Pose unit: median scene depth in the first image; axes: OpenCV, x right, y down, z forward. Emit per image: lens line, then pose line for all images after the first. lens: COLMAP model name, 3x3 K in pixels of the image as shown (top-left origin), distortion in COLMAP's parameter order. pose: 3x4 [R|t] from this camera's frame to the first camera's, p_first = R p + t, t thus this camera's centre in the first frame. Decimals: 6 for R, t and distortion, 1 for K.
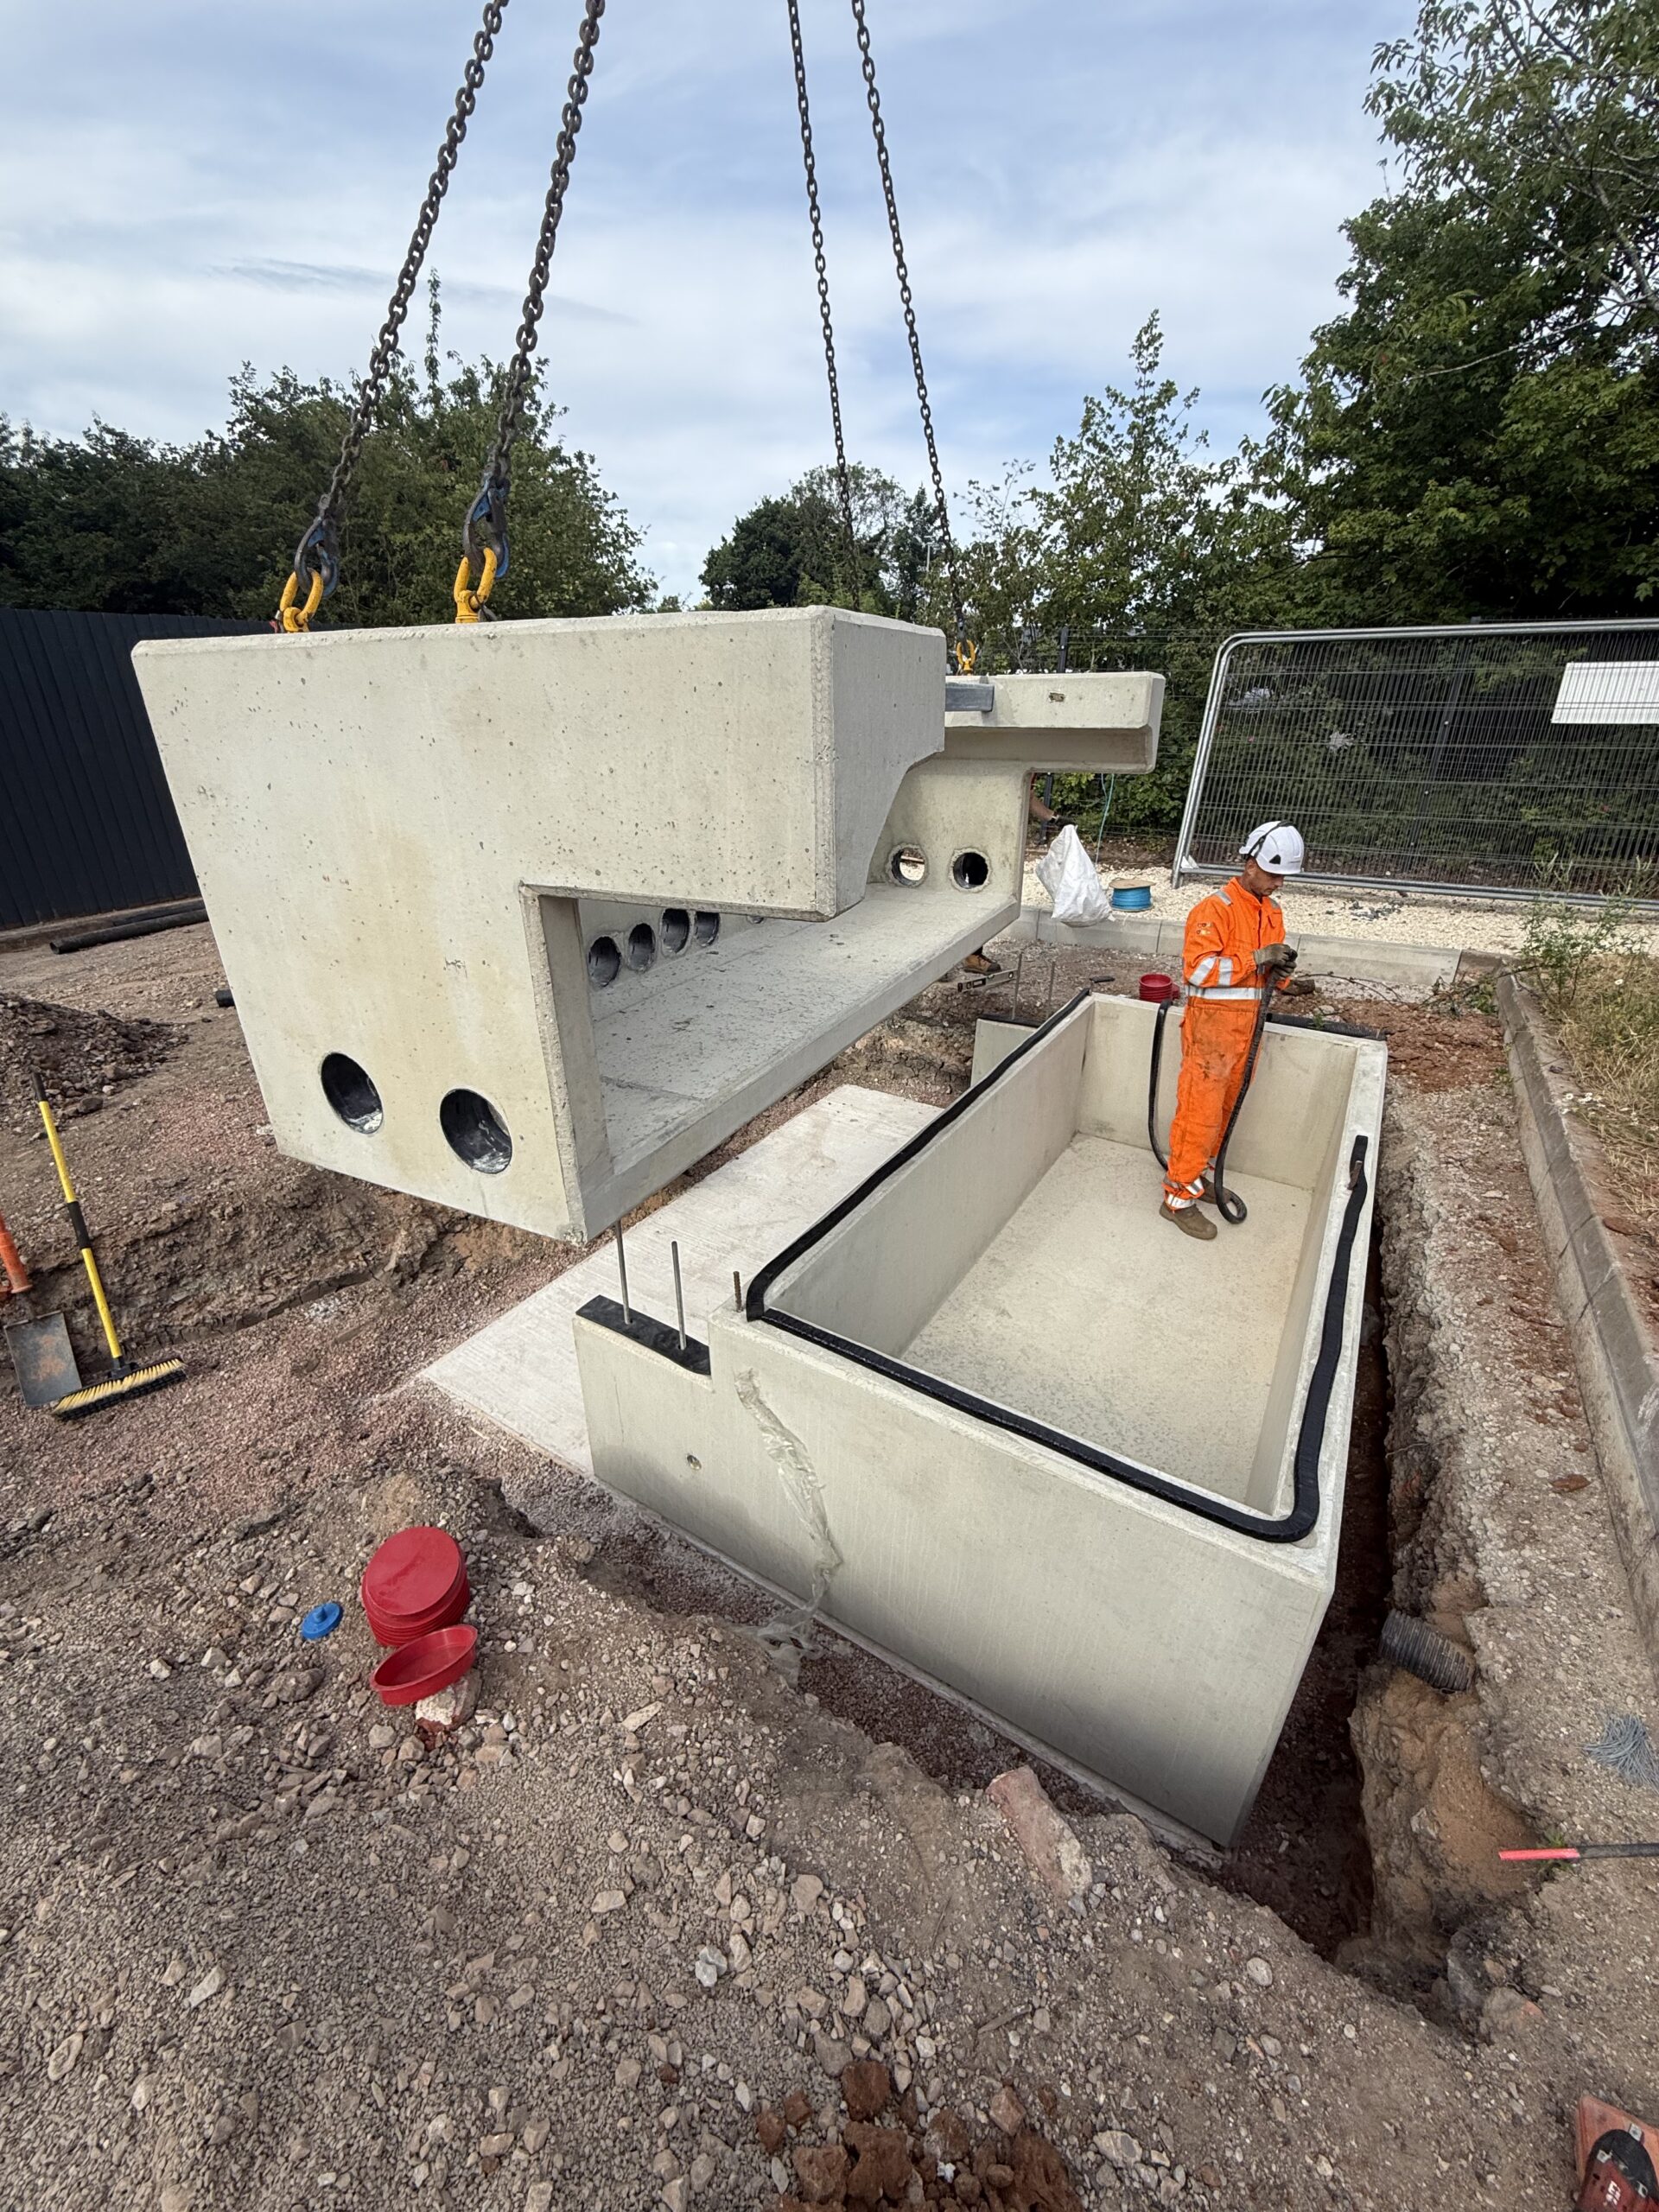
lens RADIAL K [[884.7, 0, 834.0], [0, 884.7, 1095.7], [0, 0, 1]] dist [0.002116, 0.000068]
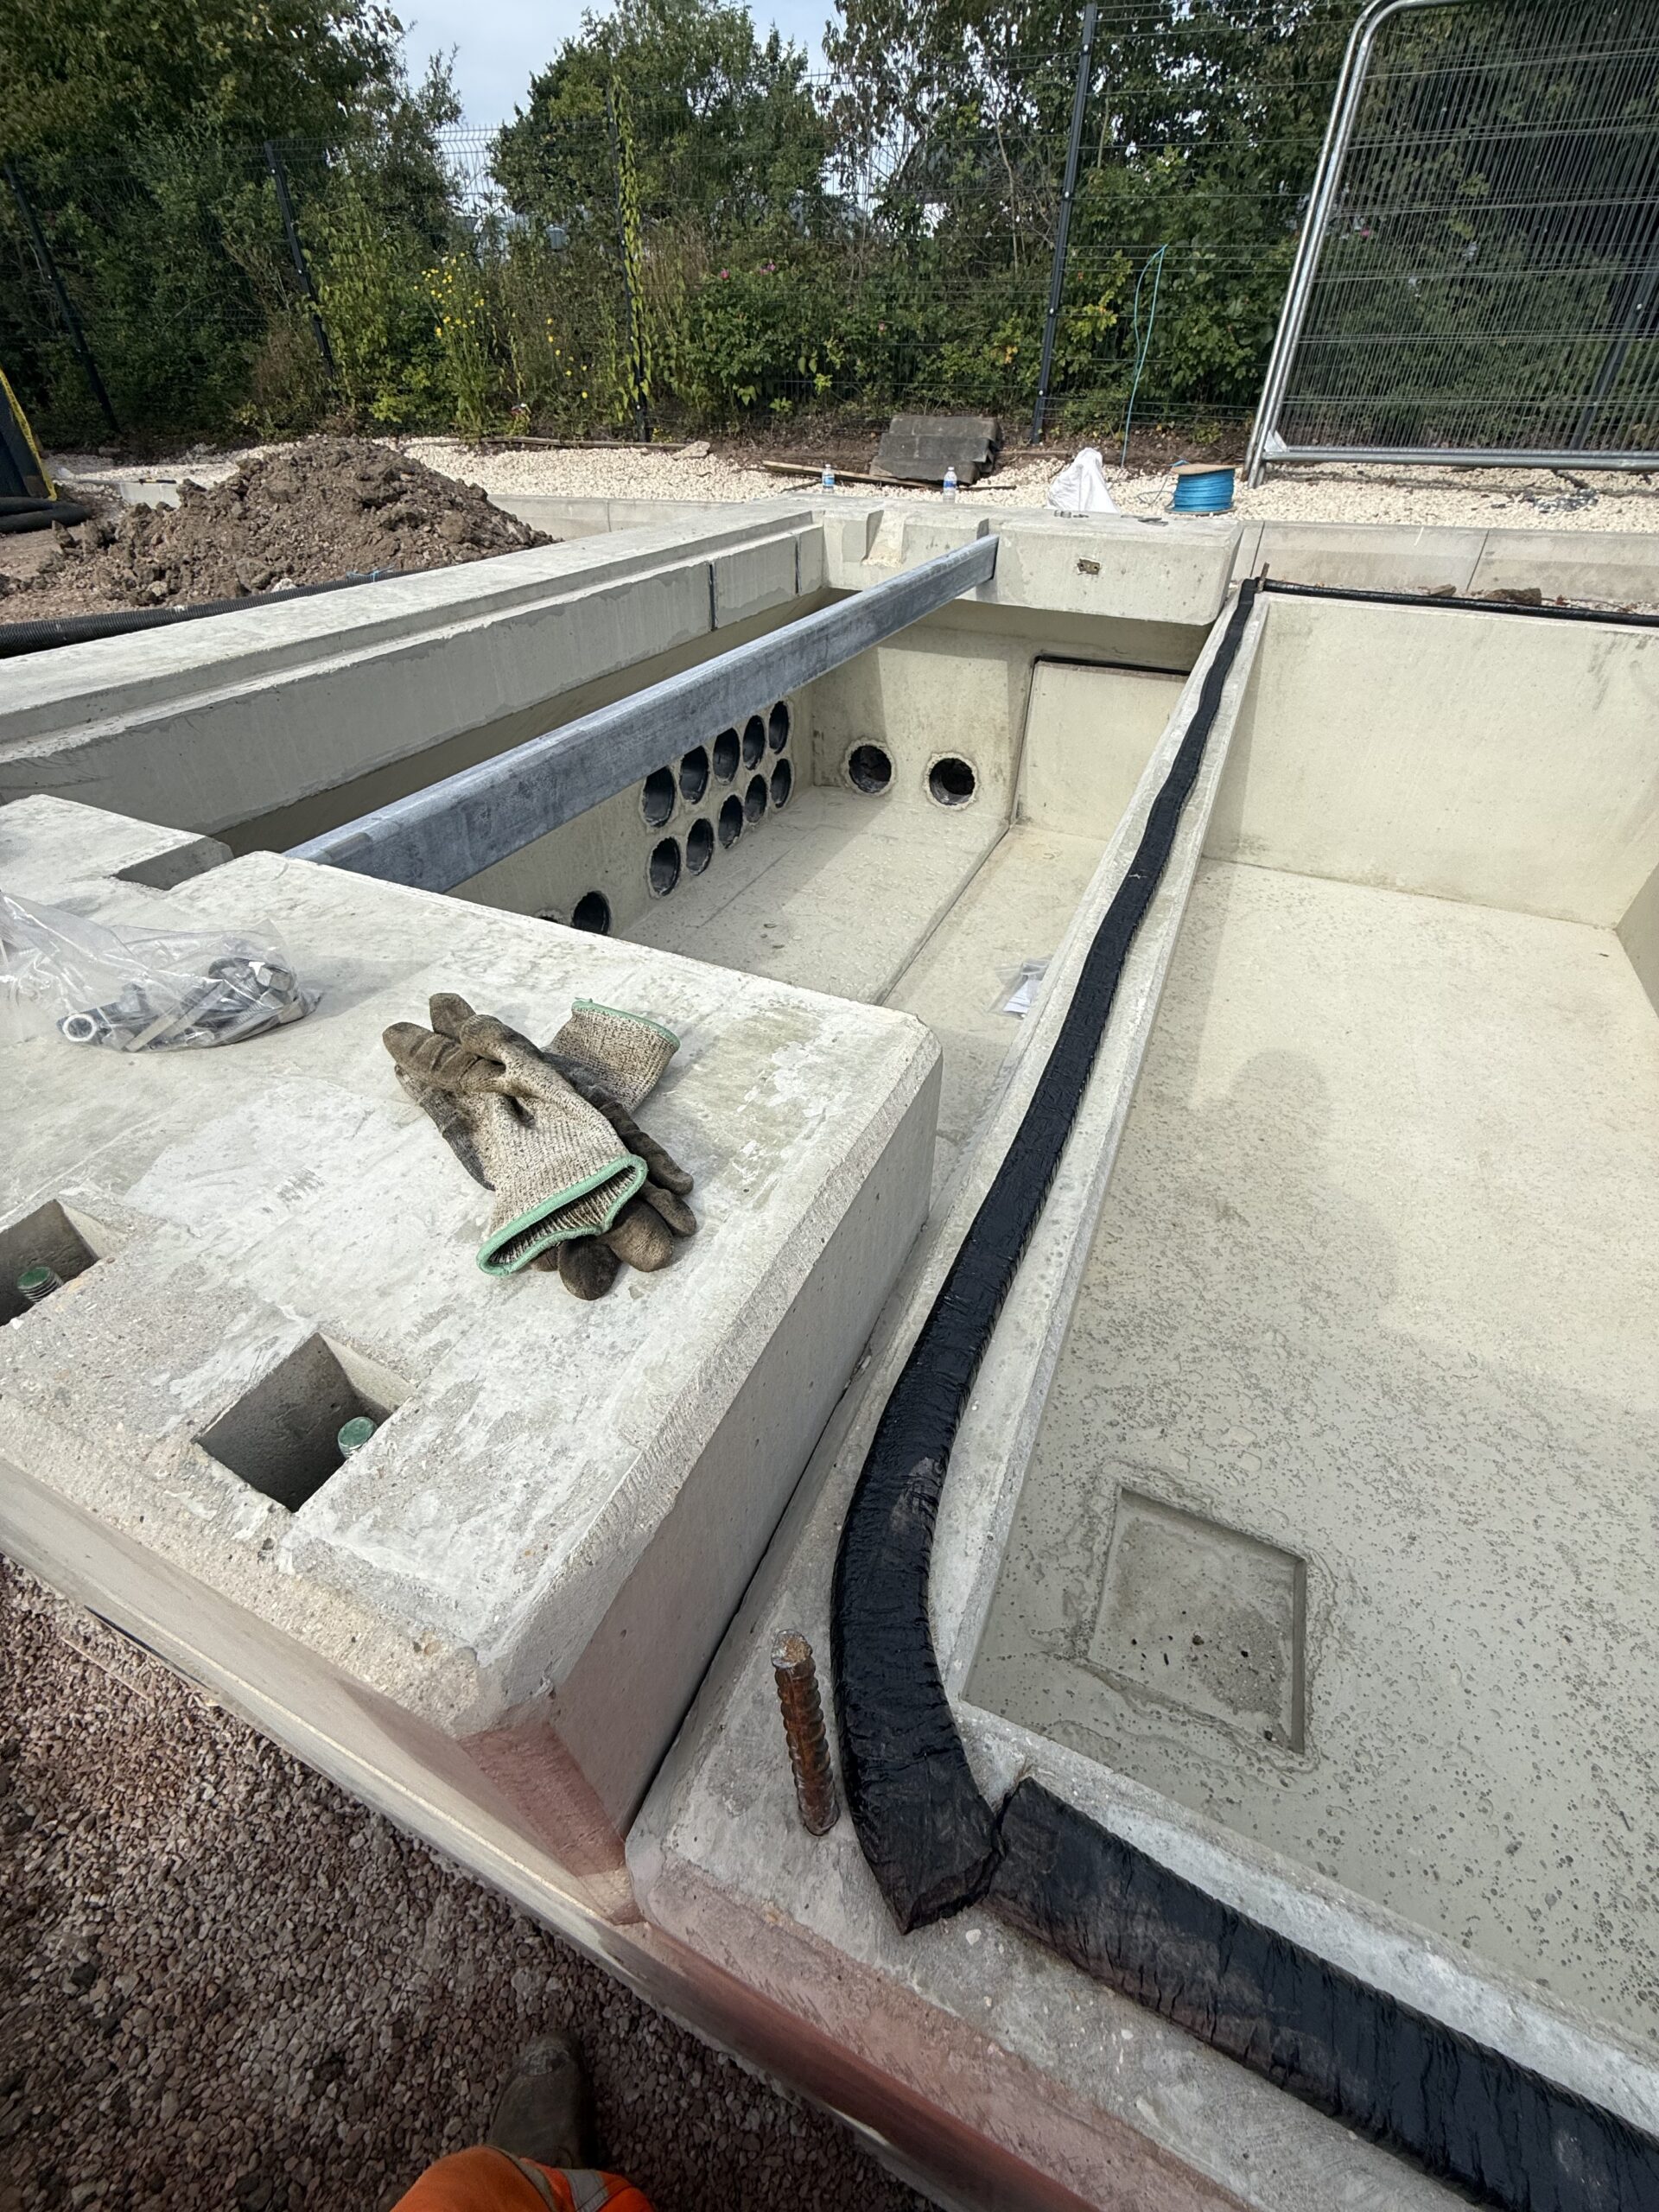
lens RADIAL K [[884.7, 0, 834.0], [0, 884.7, 1095.7], [0, 0, 1]] dist [0.002116, 0.000068]
pose [[0.991317, -0.083085, 0.101920, -0.033514], [0.054838, 0.965688, 0.253850, 0.021592], [-0.119515, -0.246057, 0.961859, 0.271144]]
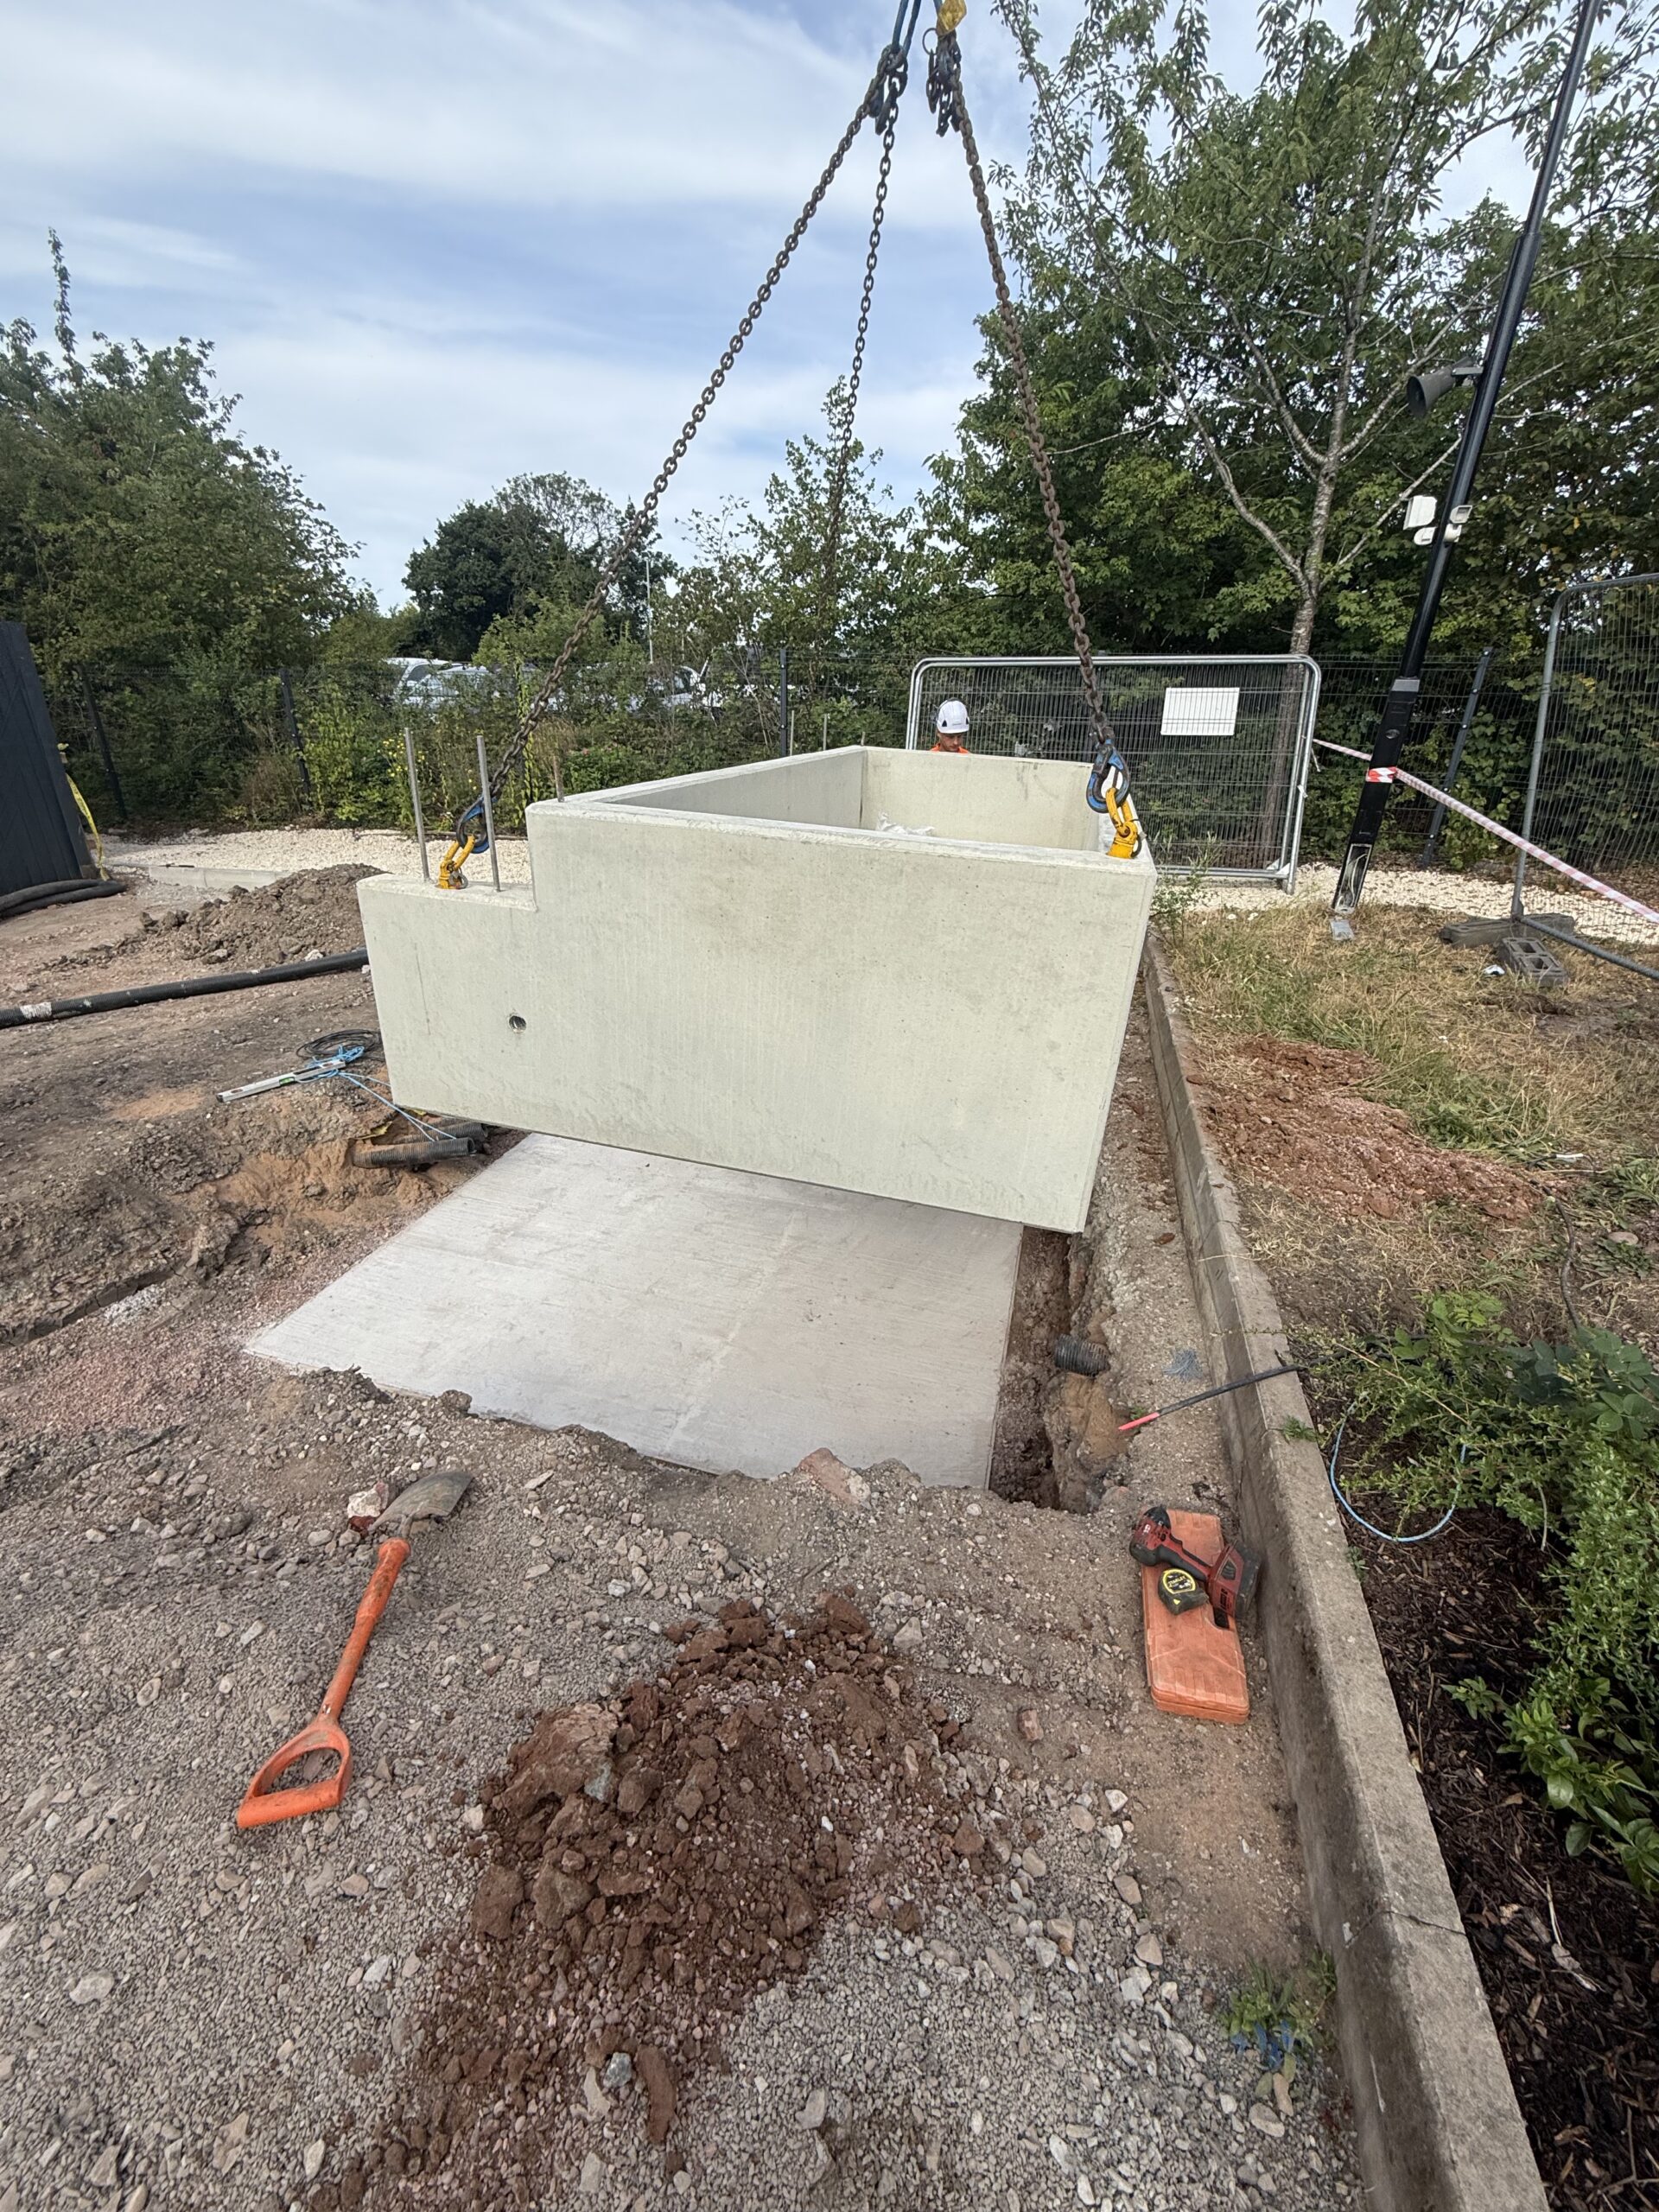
lens RADIAL K [[884.7, 0, 834.0], [0, 884.7, 1095.7], [0, 0, 1]] dist [0.002116, 0.000068]
pose [[0.962632, -0.100360, 0.251530, -0.014618], [0.103631, 0.994616, 0.000240, 0.039191], [-0.250200, 0.025836, 0.967849, -0.084420]]
